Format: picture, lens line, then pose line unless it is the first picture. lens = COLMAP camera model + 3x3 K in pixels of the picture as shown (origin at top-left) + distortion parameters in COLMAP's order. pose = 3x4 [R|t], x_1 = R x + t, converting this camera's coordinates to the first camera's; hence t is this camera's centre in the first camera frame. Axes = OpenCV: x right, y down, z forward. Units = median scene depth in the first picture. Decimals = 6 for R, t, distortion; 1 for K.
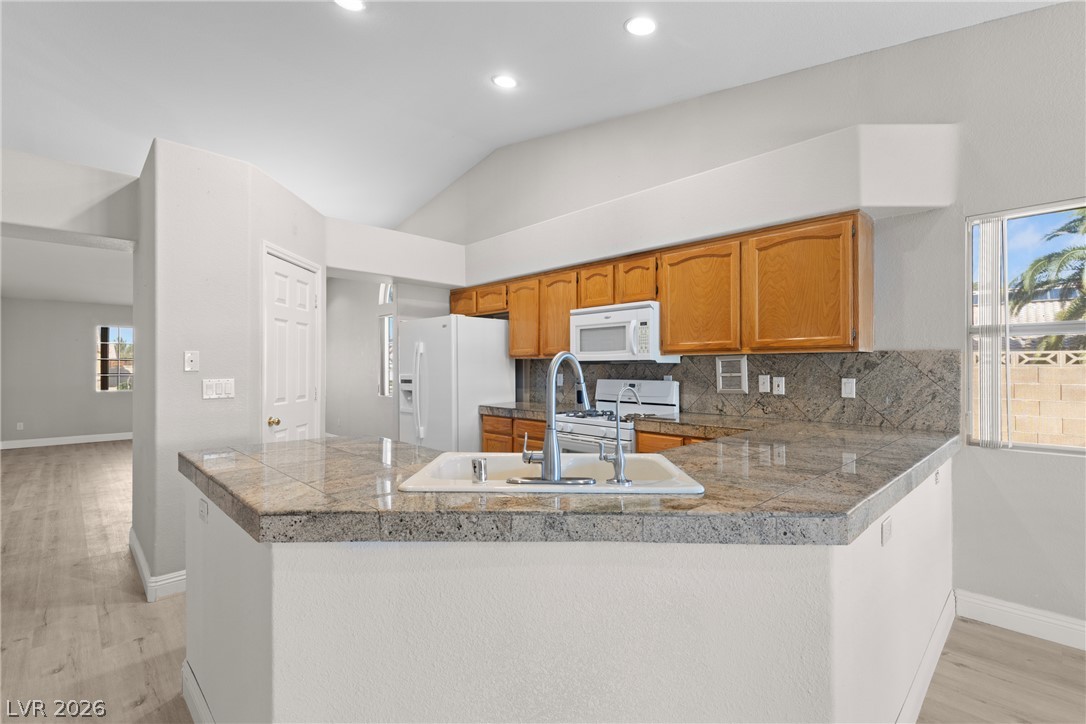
lens RADIAL K [[492.7, 0, 542.2], [0, 492.7, 366.6], [0, 0, 1]] dist [0.002128, 0.000241]
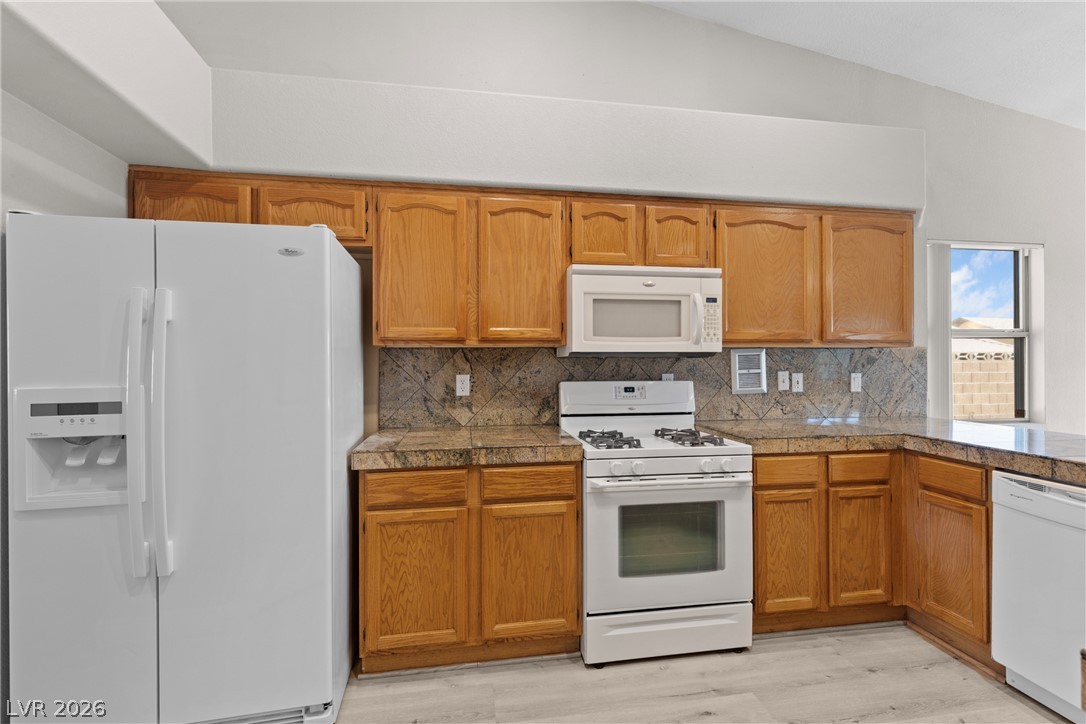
lens RADIAL K [[500.3, 0, 543.0], [0, 500.3, 362.0], [0, 0, 1]] dist [-0.000435, 0.000299]
pose [[0.564464, 0.001353, 0.825456, -0.523652], [0.000229, 0.999998, -0.001795, 0.001927], [-0.825457, 0.001202, 0.564463, 0.811081]]
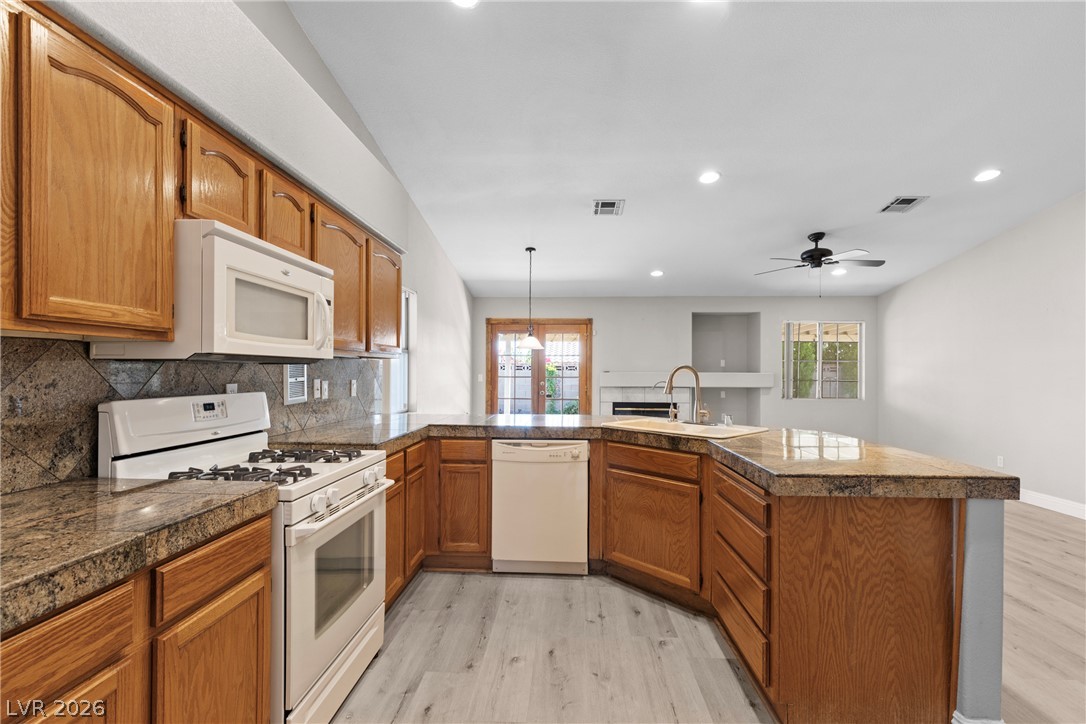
lens RADIAL K [[486.2, 0, 554.5], [0, 486.2, 371.9], [0, 0, 1]] dist [0.000480, -0.000289]
pose [[-0.696154, -0.000407, 0.717892, -0.465084], [-0.002840, 0.999994, -0.002186, 0.004383], [-0.717887, -0.003561, -0.696151, 1.250263]]
